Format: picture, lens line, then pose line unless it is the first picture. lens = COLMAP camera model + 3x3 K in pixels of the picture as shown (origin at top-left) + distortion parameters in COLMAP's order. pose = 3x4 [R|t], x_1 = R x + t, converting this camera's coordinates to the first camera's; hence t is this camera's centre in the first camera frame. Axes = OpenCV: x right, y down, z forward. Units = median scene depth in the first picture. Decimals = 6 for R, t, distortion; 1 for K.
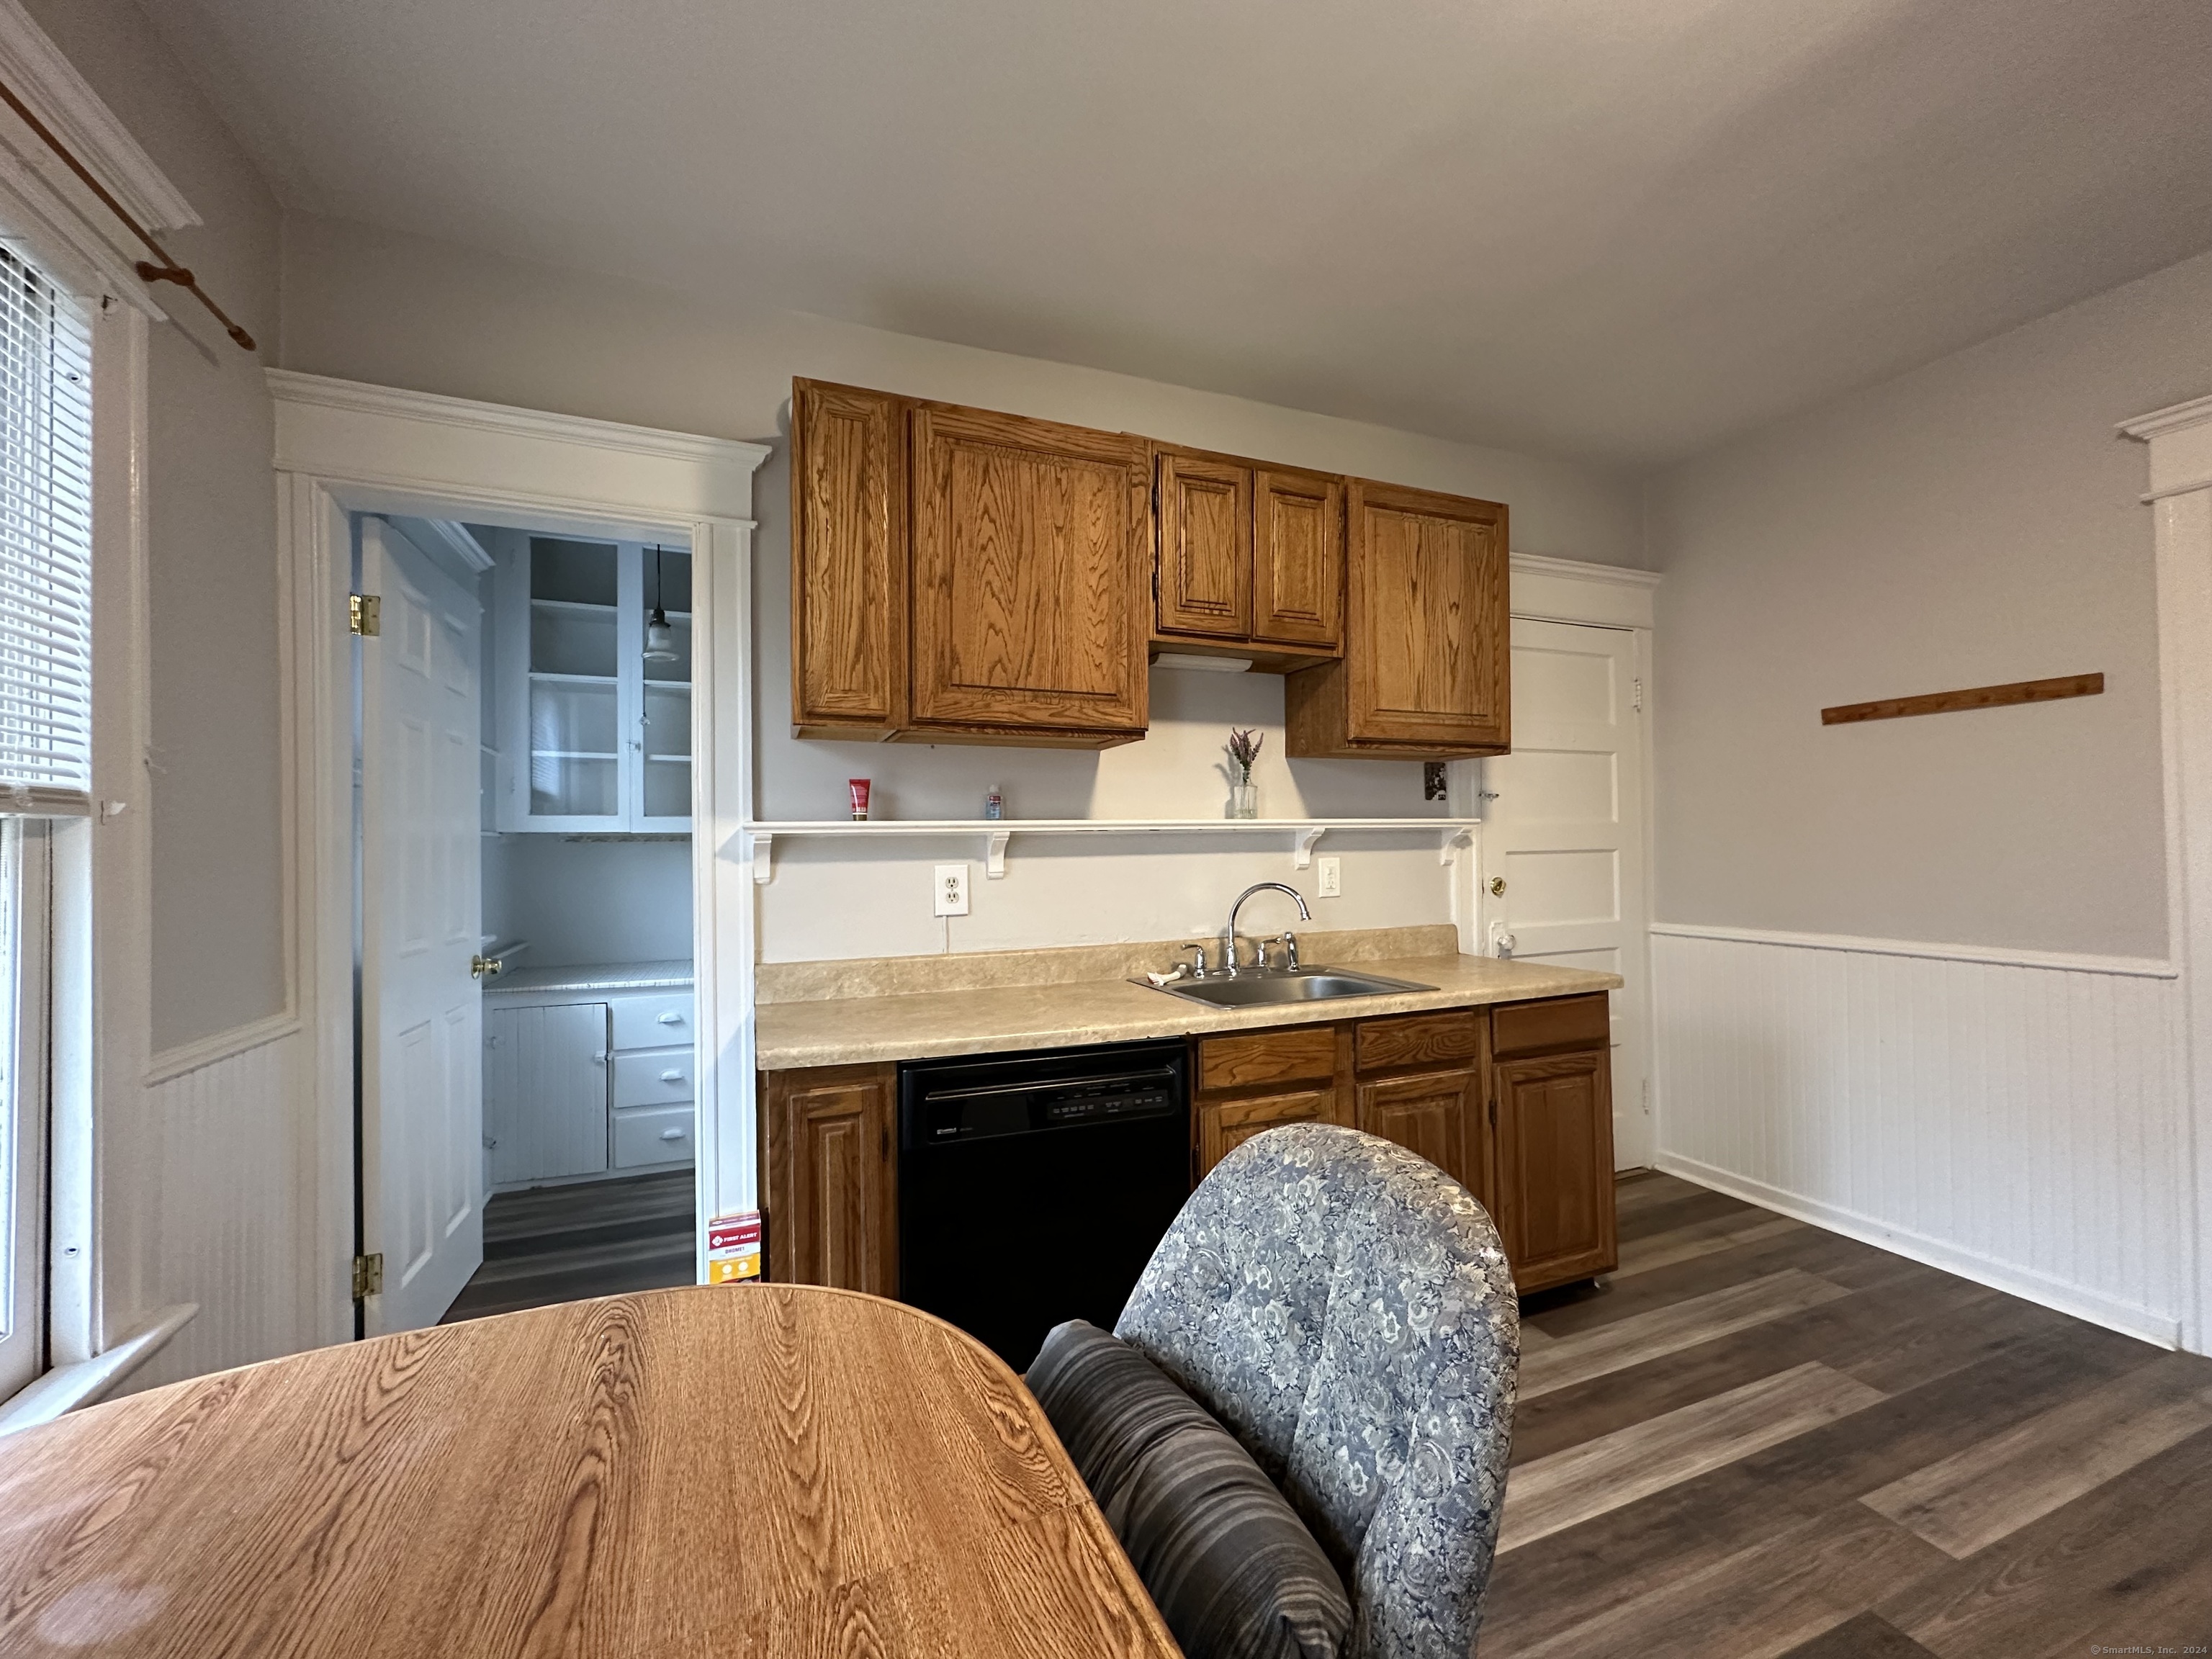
lens RADIAL K [[881.3, 0, 1104.8], [0, 881.3, 832.0], [0, 0, 1]] dist [-0.001446, 0.000226]
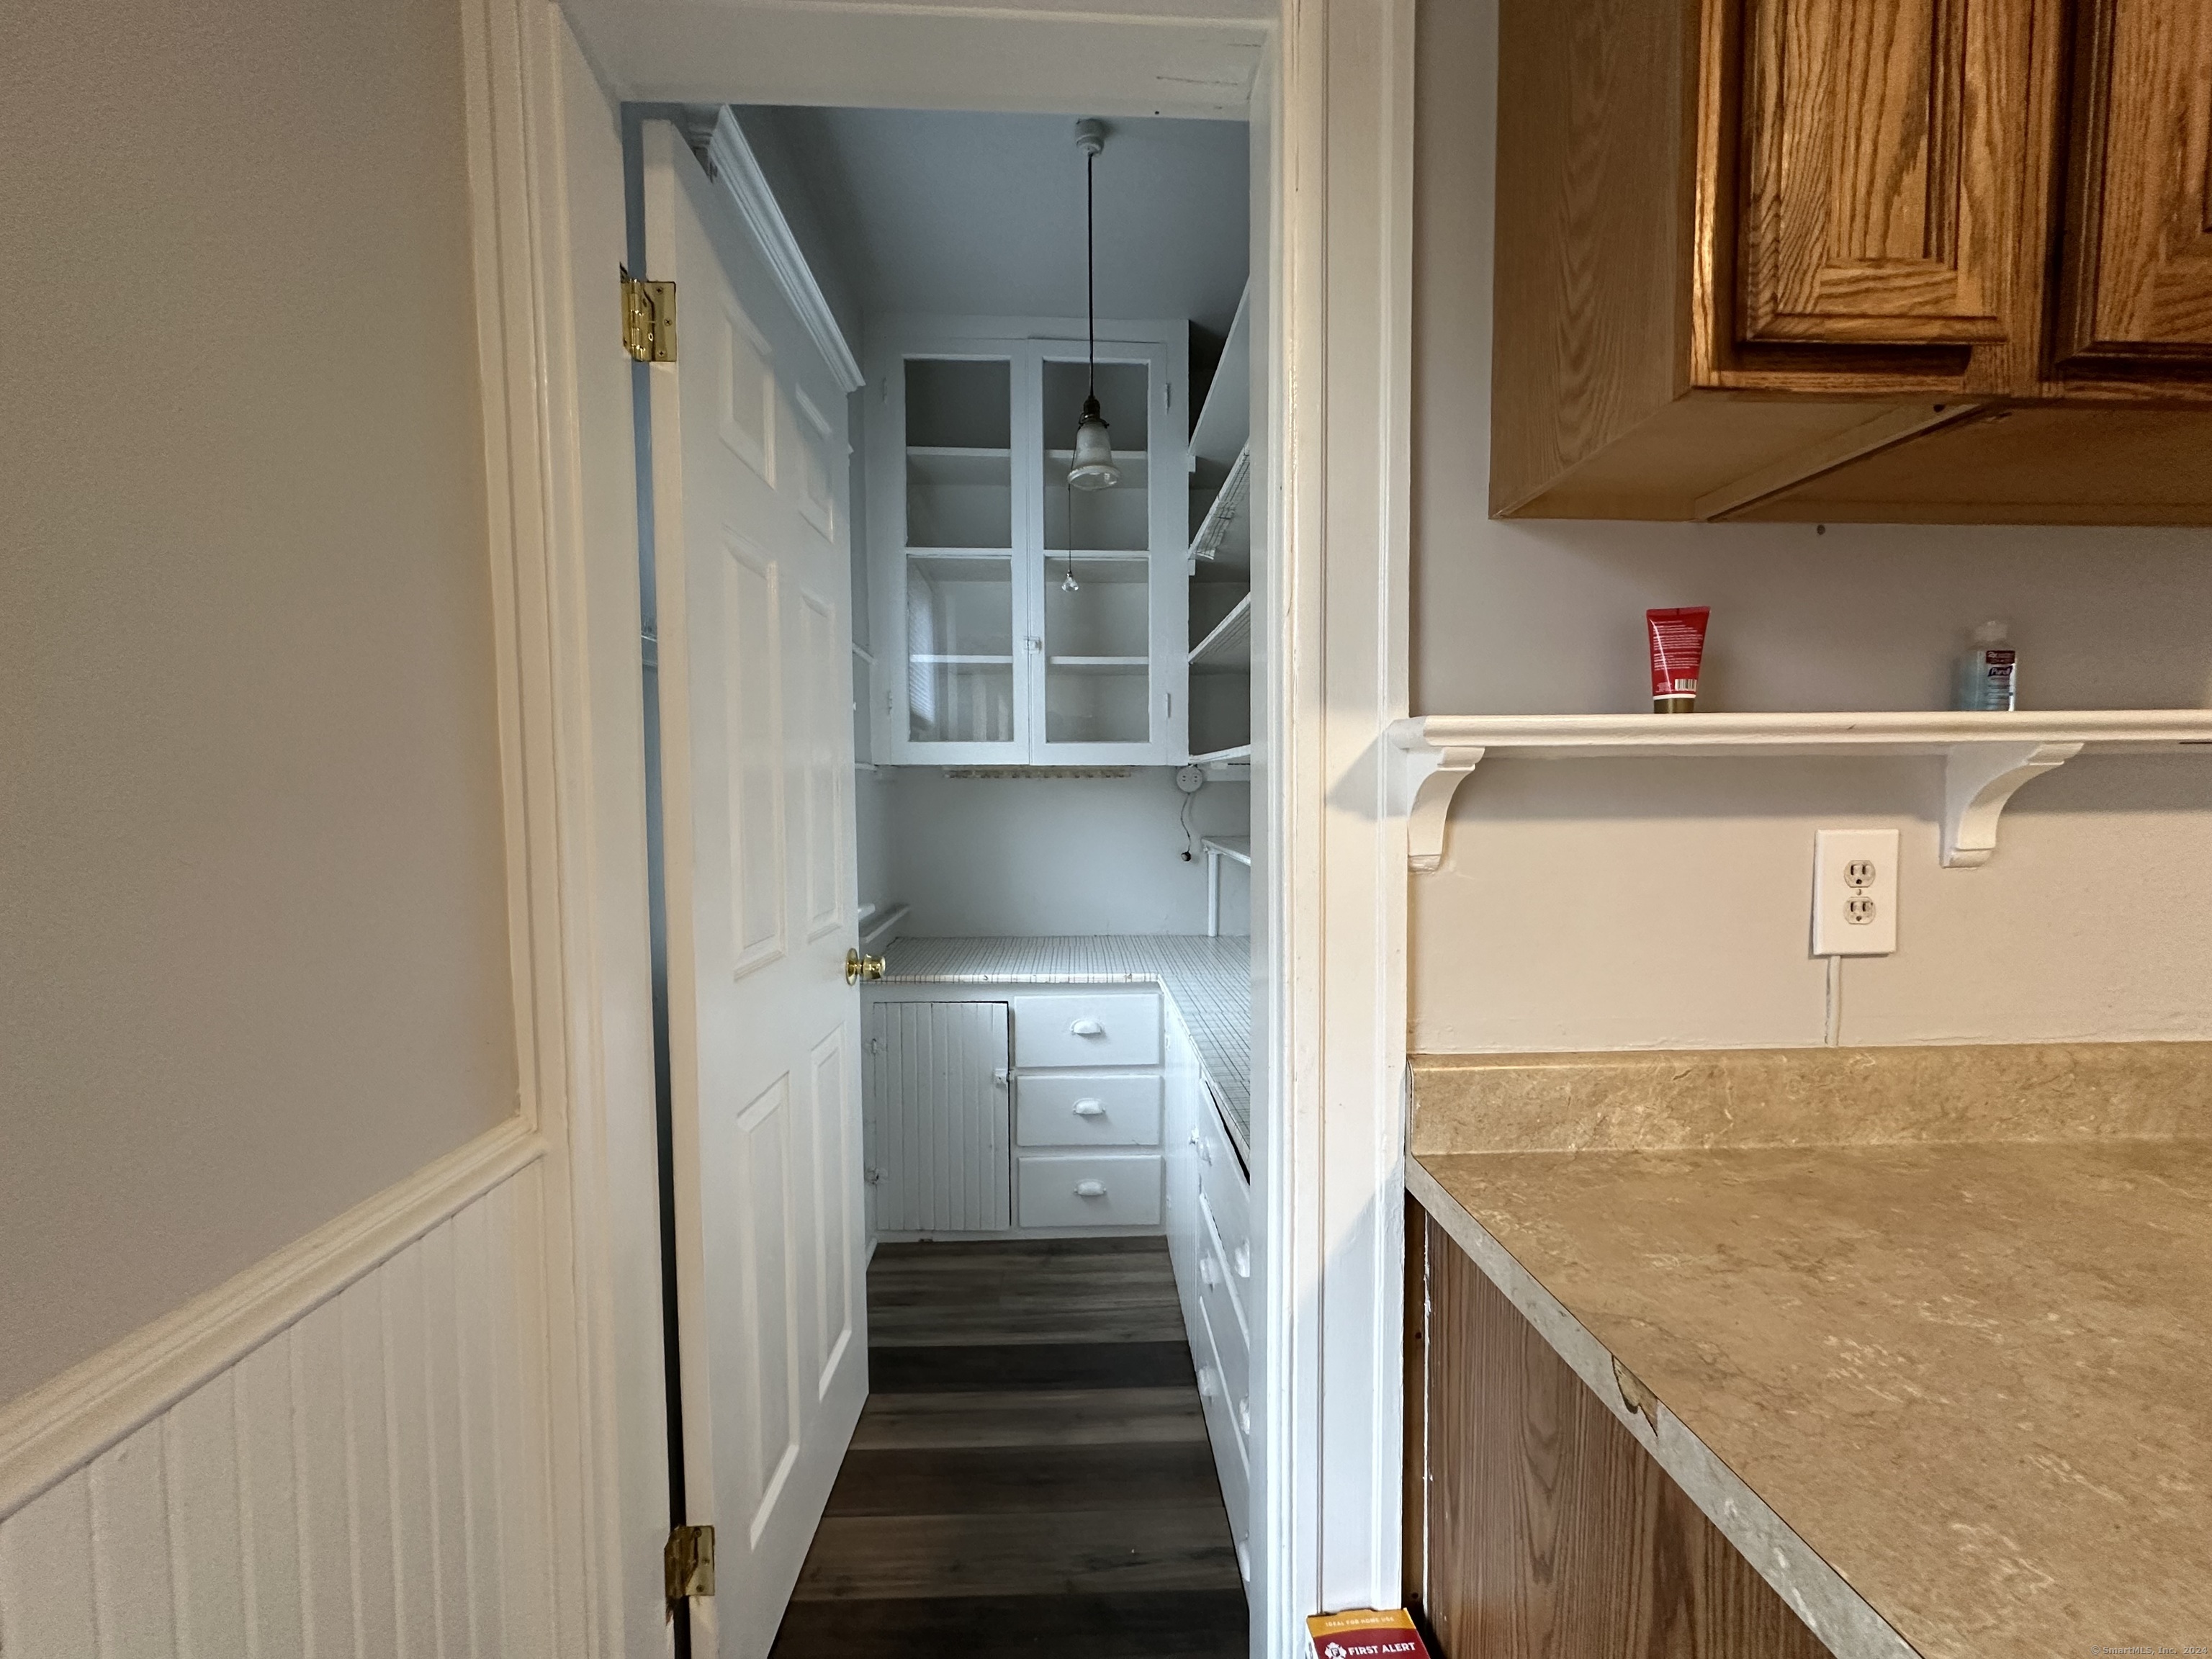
lens RADIAL K [[896.7, 0, 1105.4], [0, 896.7, 832.8], [0, 0, 1]] dist [-0.002333, 0.000050]
pose [[0.941256, 0.022747, -0.336928, -0.355766], [-0.000653, 0.997849, 0.065545, 0.012481], [0.337695, -0.061475, 0.939246, 0.502156]]
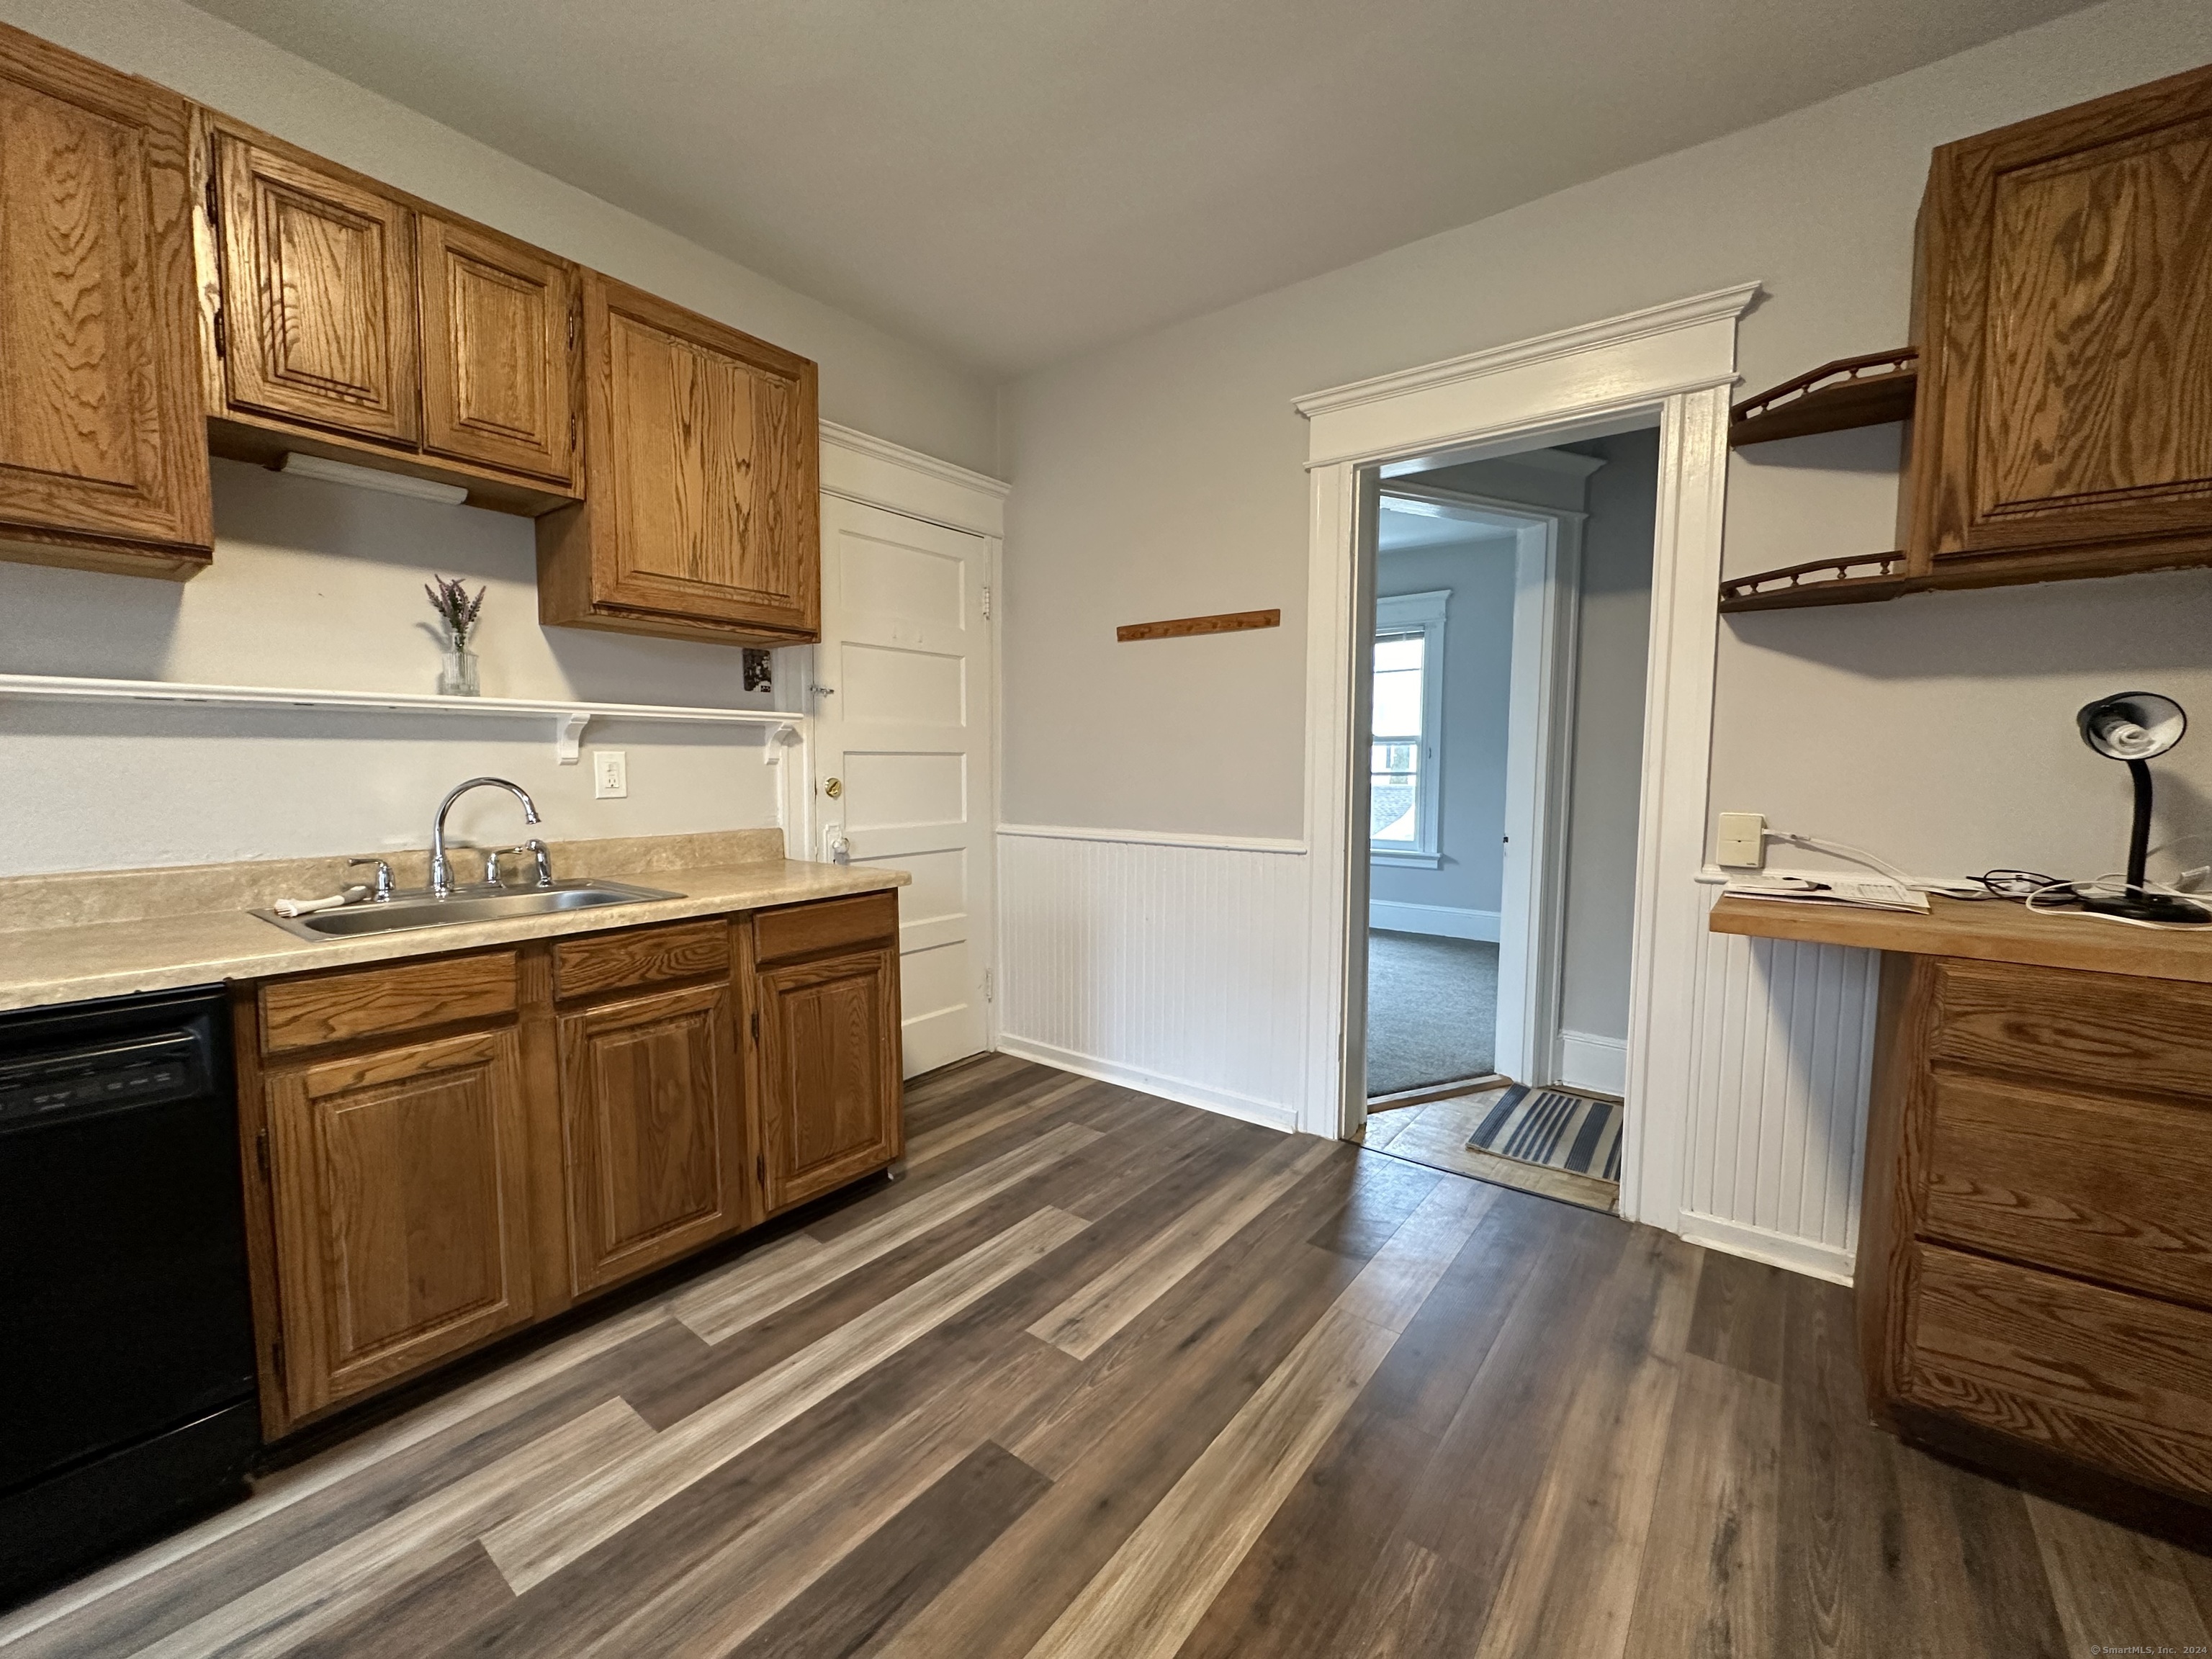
lens RADIAL K [[884.3, 0, 1106.0], [0, 884.3, 829.5], [0, 0, 1]] dist [-0.001620, 0.000813]
pose [[0.862387, -0.023123, 0.505721, 0.277820], [-0.021868, 0.996322, 0.082846, 0.027468], [-0.505777, -0.082504, 0.858710, 0.034911]]
